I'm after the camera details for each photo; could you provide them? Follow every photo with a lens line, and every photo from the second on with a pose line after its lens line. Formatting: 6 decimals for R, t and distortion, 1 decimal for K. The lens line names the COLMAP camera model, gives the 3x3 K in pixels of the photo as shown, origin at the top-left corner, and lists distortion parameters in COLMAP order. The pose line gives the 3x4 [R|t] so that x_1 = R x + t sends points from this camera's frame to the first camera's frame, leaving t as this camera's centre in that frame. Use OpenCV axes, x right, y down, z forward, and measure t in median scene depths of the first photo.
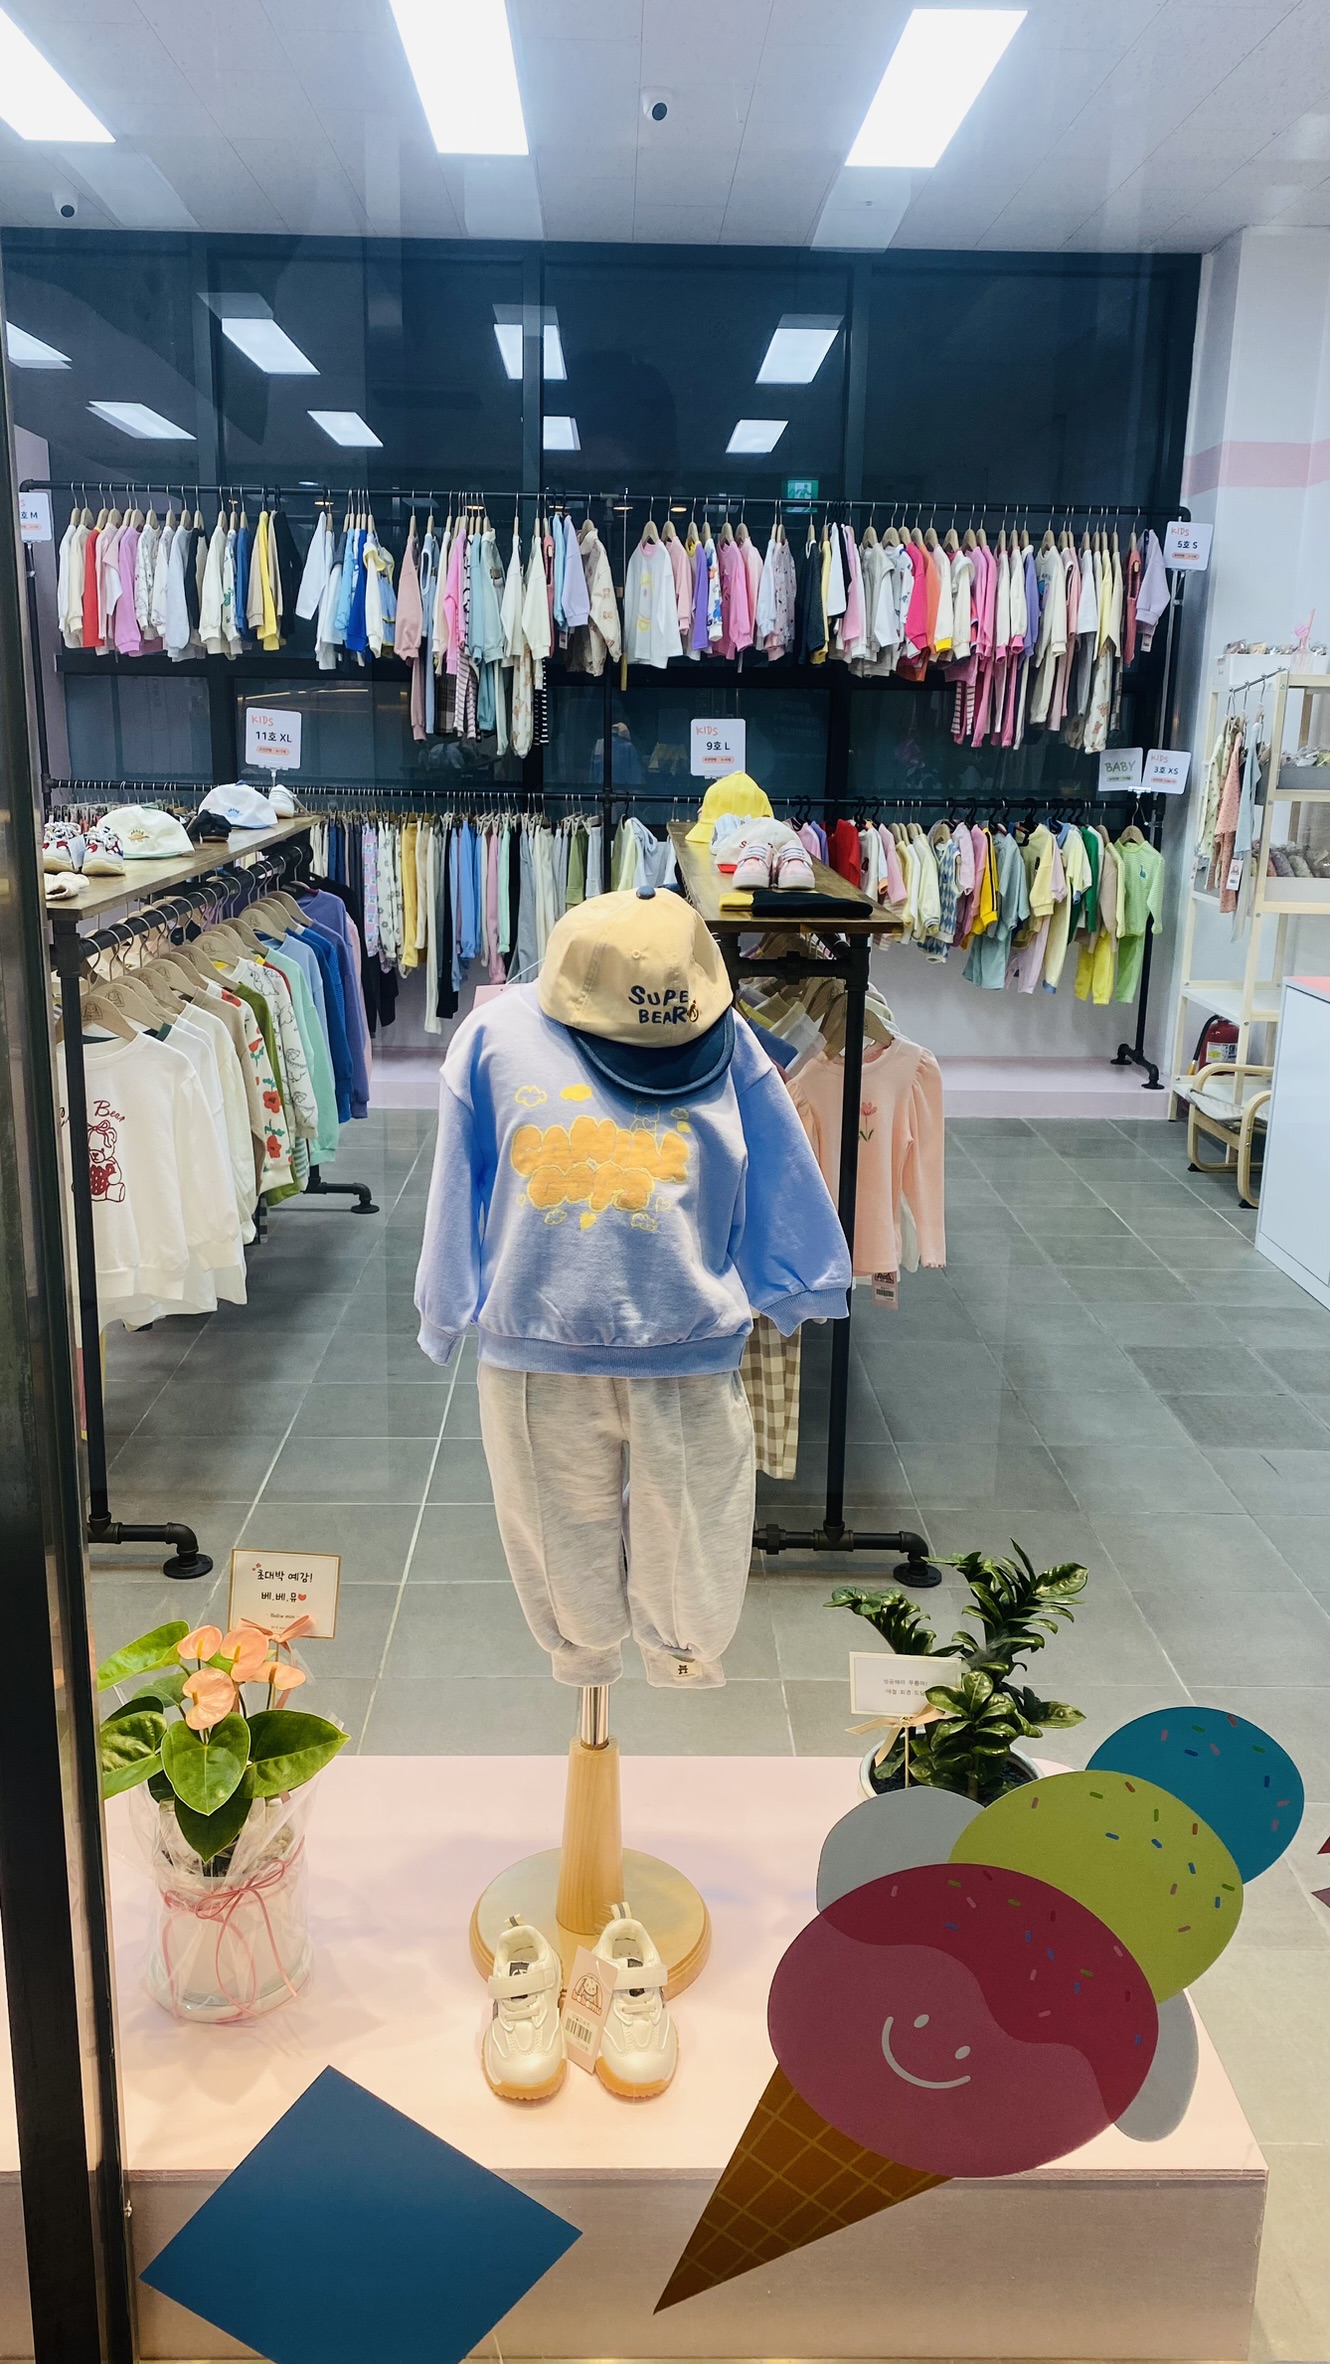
lens RADIAL K [[1804.8, 0, 667.2], [0, 1804.8, 1219.9], [0, 0, 1]] dist [0.026639, -0.031017]
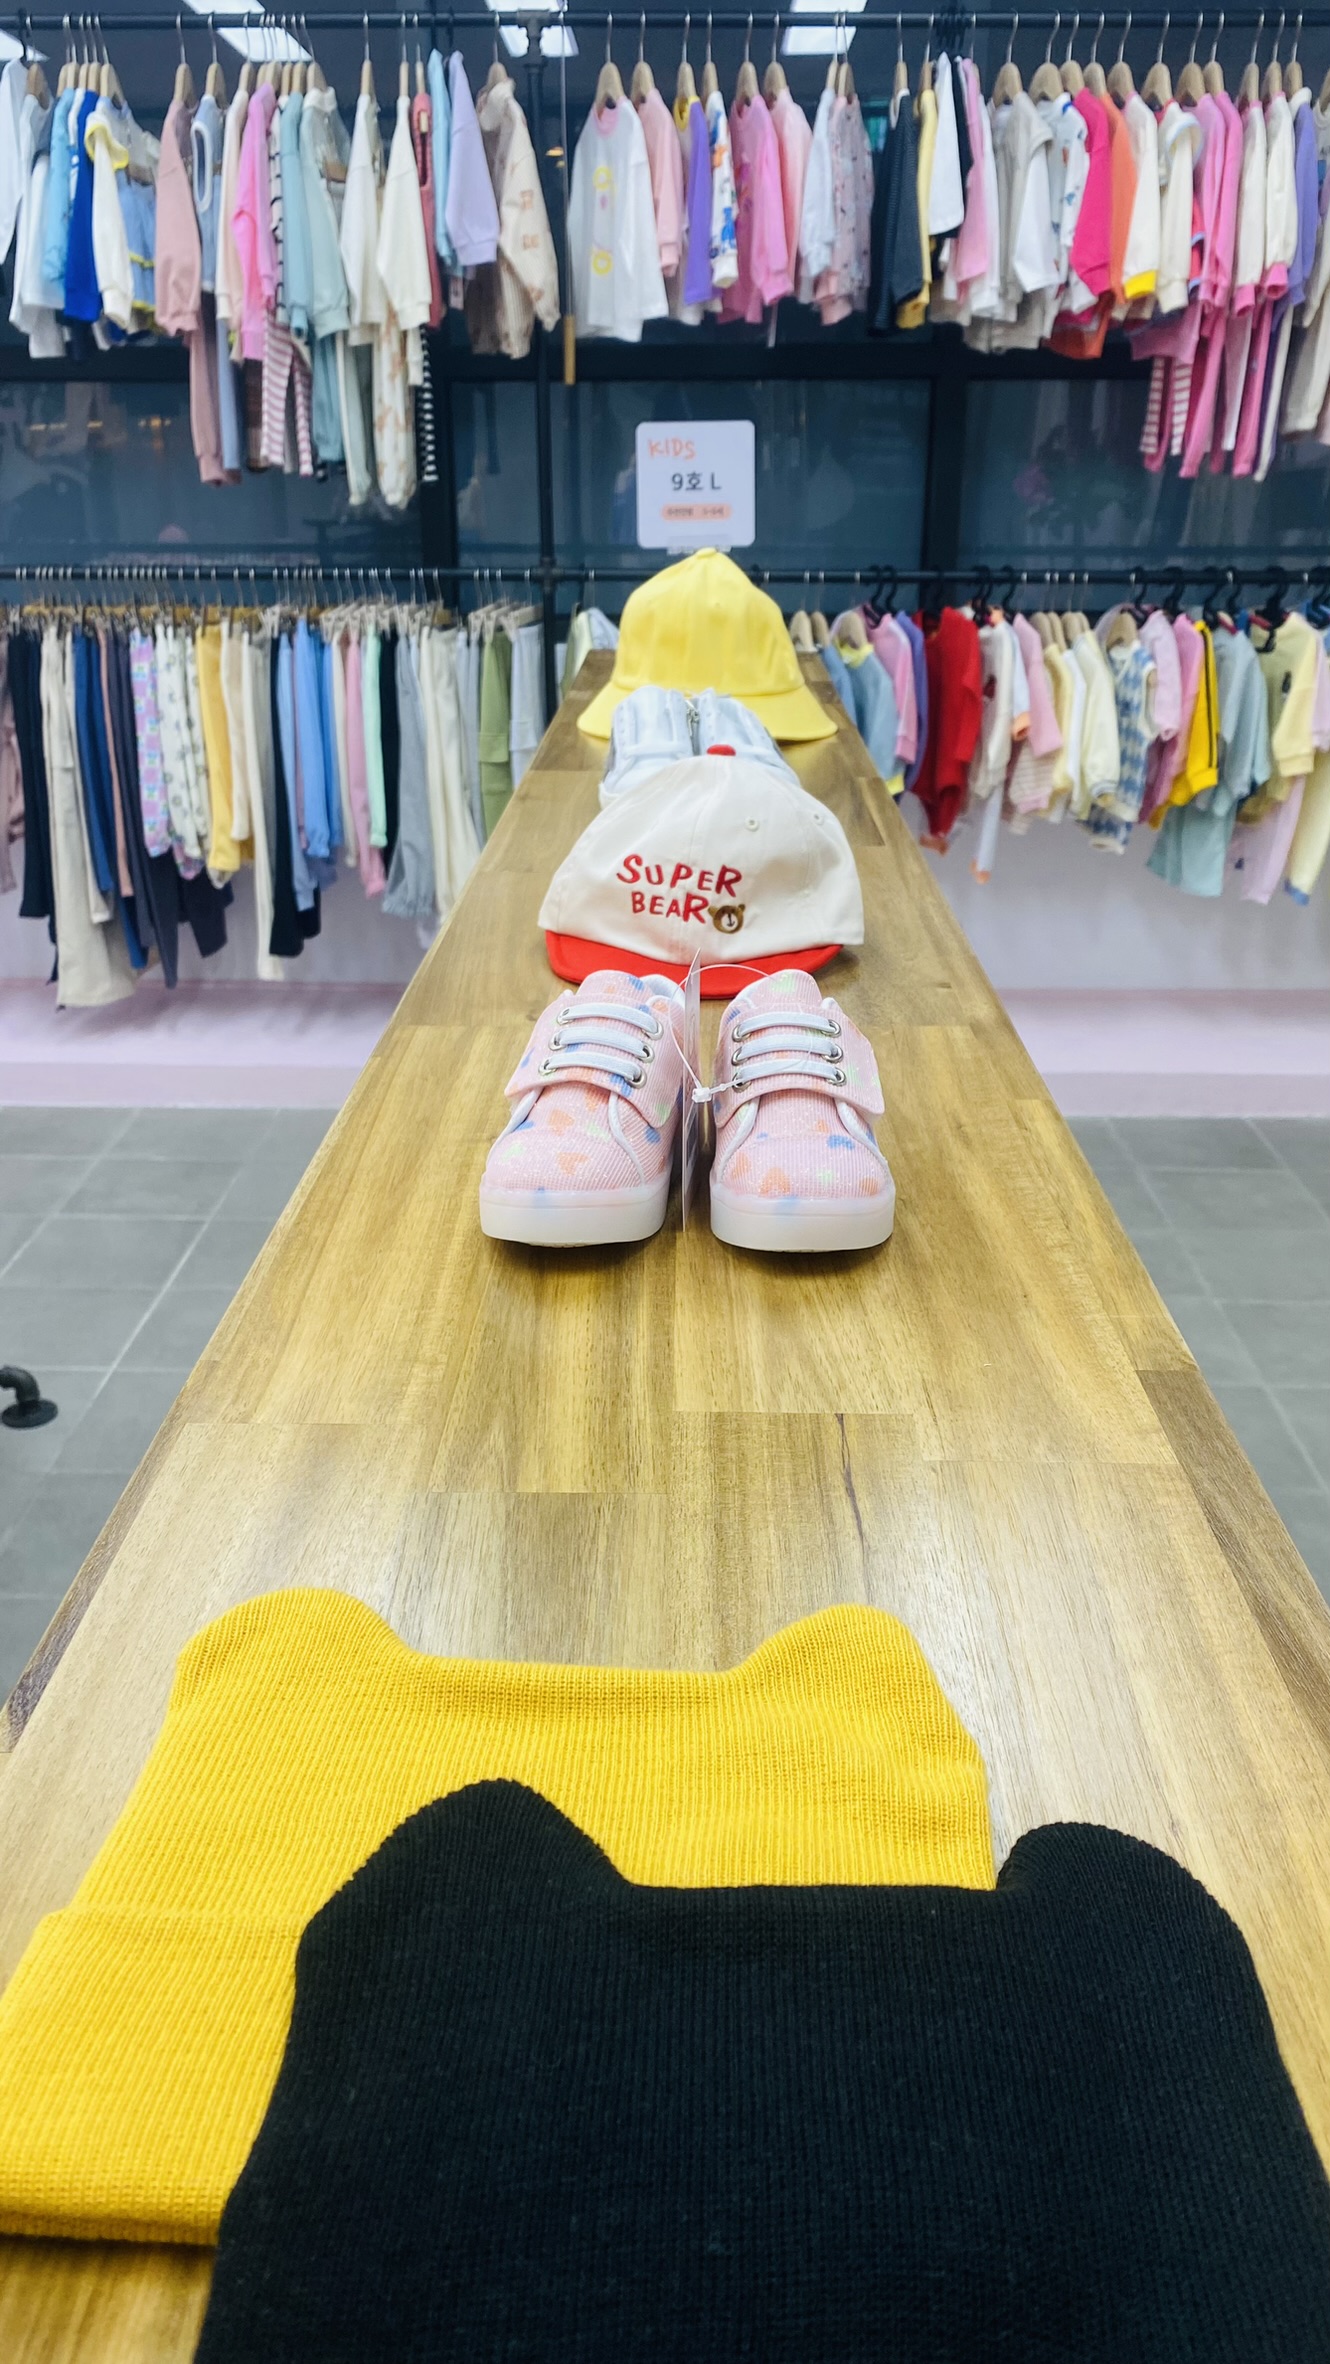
lens RADIAL K [[1804.8, 0, 662.4], [0, 1804.8, 1166.3], [0, 0, 1]] dist [0.026639, -0.031017]
pose [[0.998856, 0.000060, -0.047827, 0.033631], [0.004913, 0.994579, 0.103865, -0.108148], [0.047574, -0.103981, 0.993441, 0.413596]]
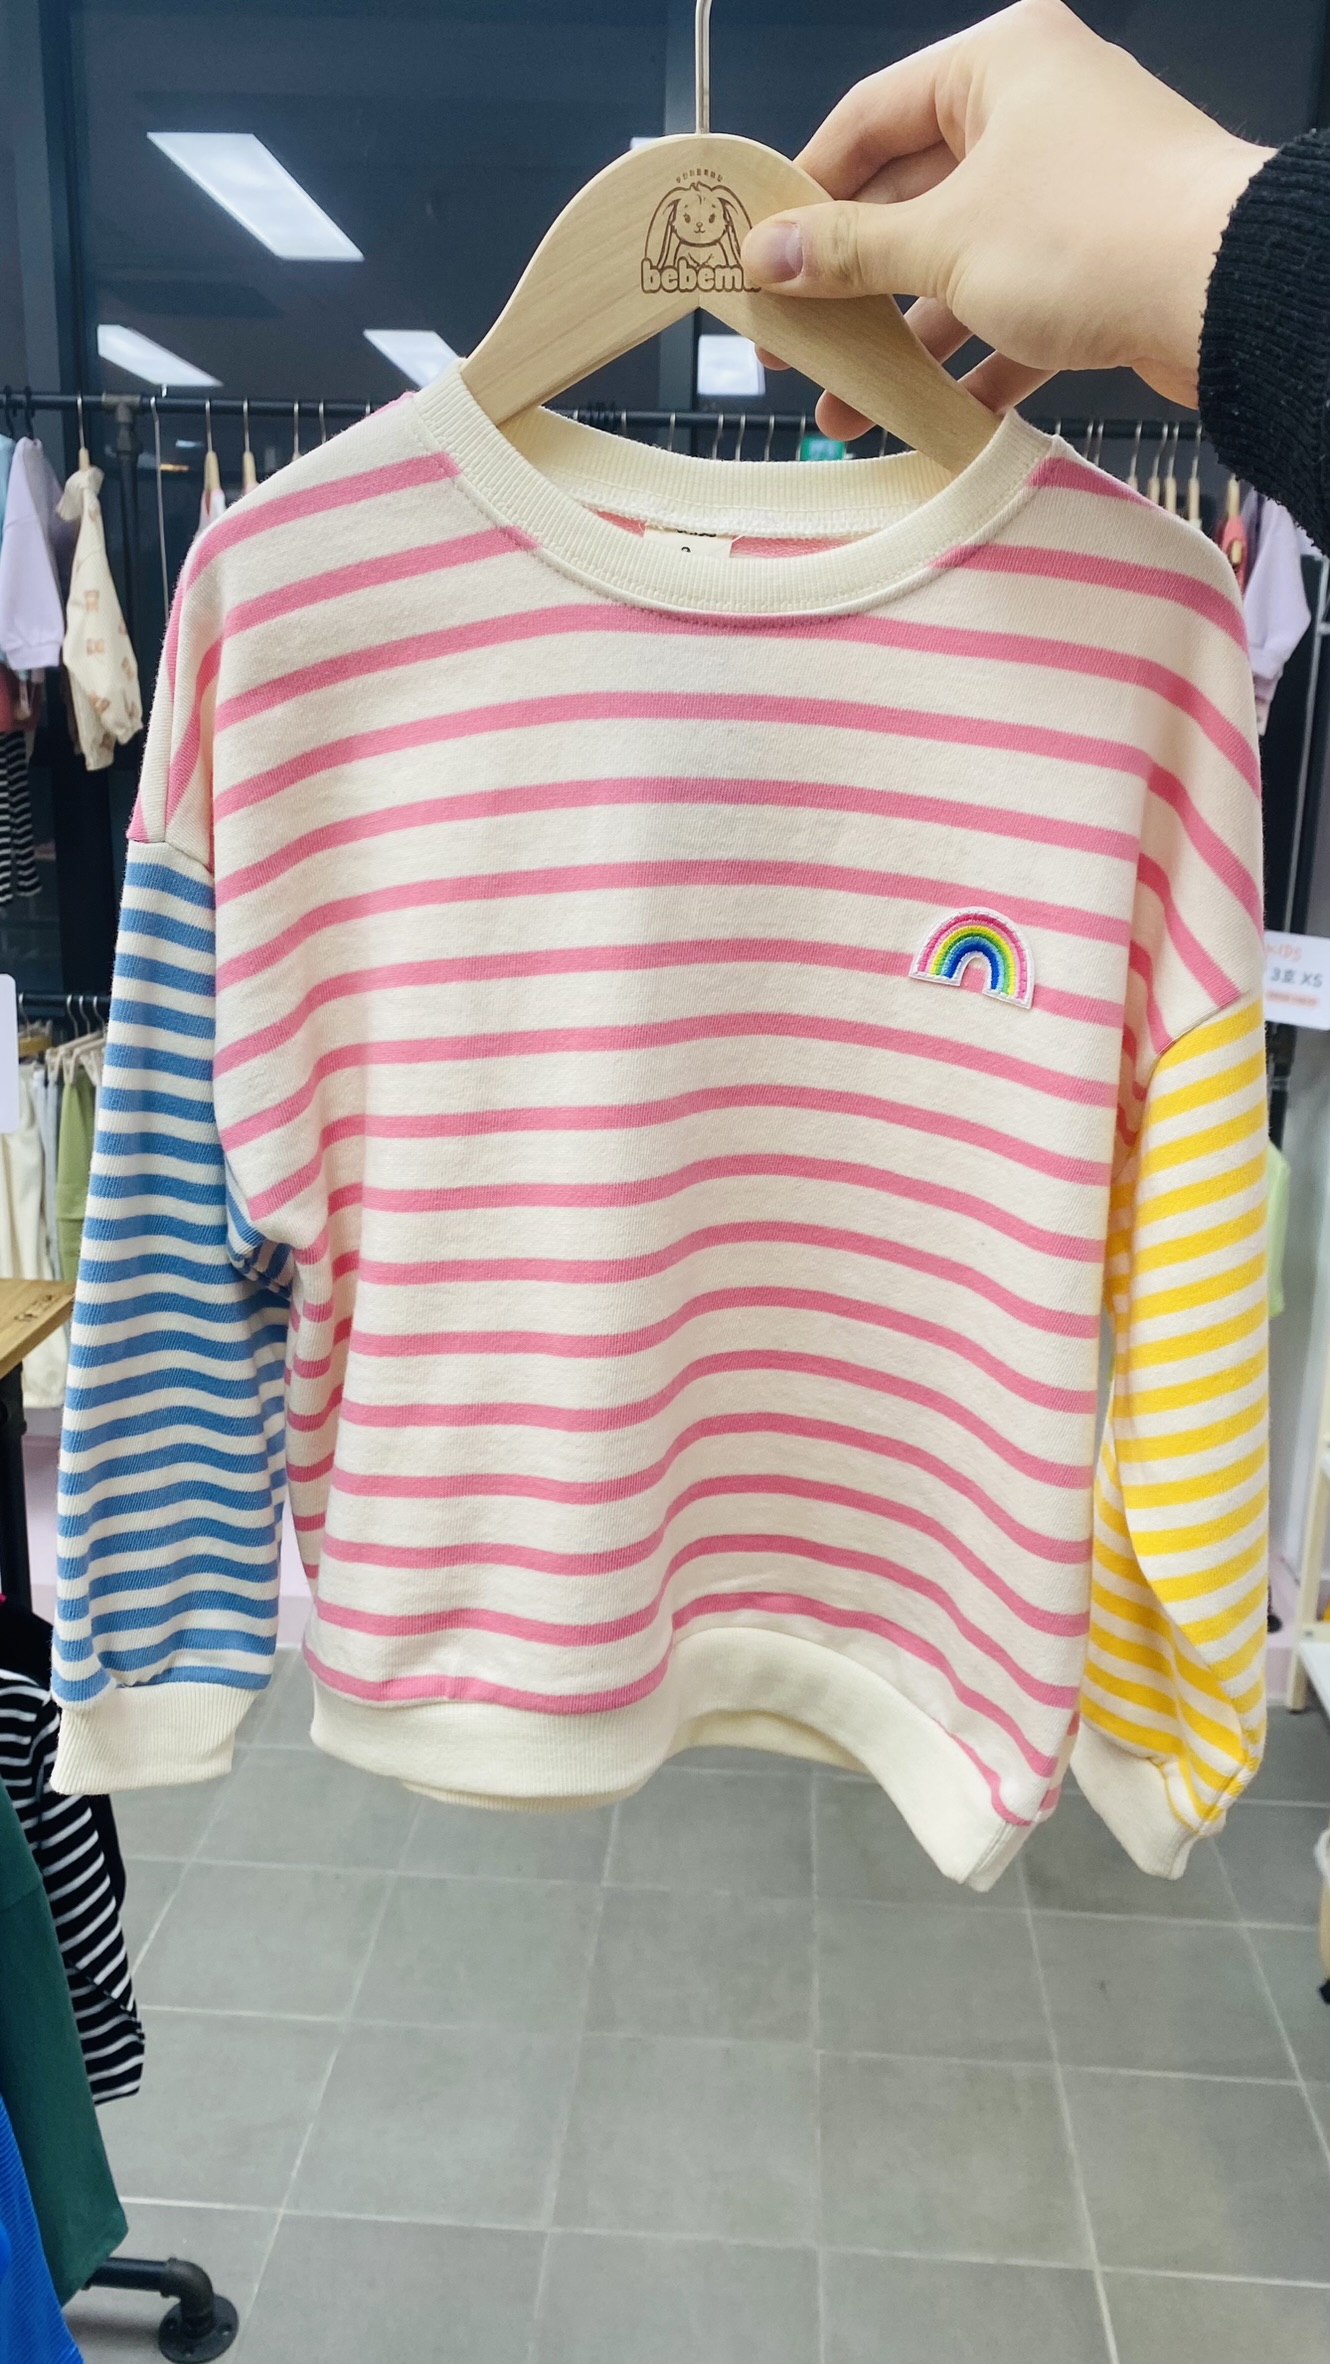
lens RADIAL K [[1804.8, 0, 662.4], [0, 1804.8, 1176.3], [0, 0, 1]] dist [0.026639, -0.031017]
pose [[0.996357, 0.029069, -0.080171, 0.154956], [-0.031769, 0.998963, -0.032608, -0.182017], [0.079140, 0.035036, 0.996248, 0.535231]]
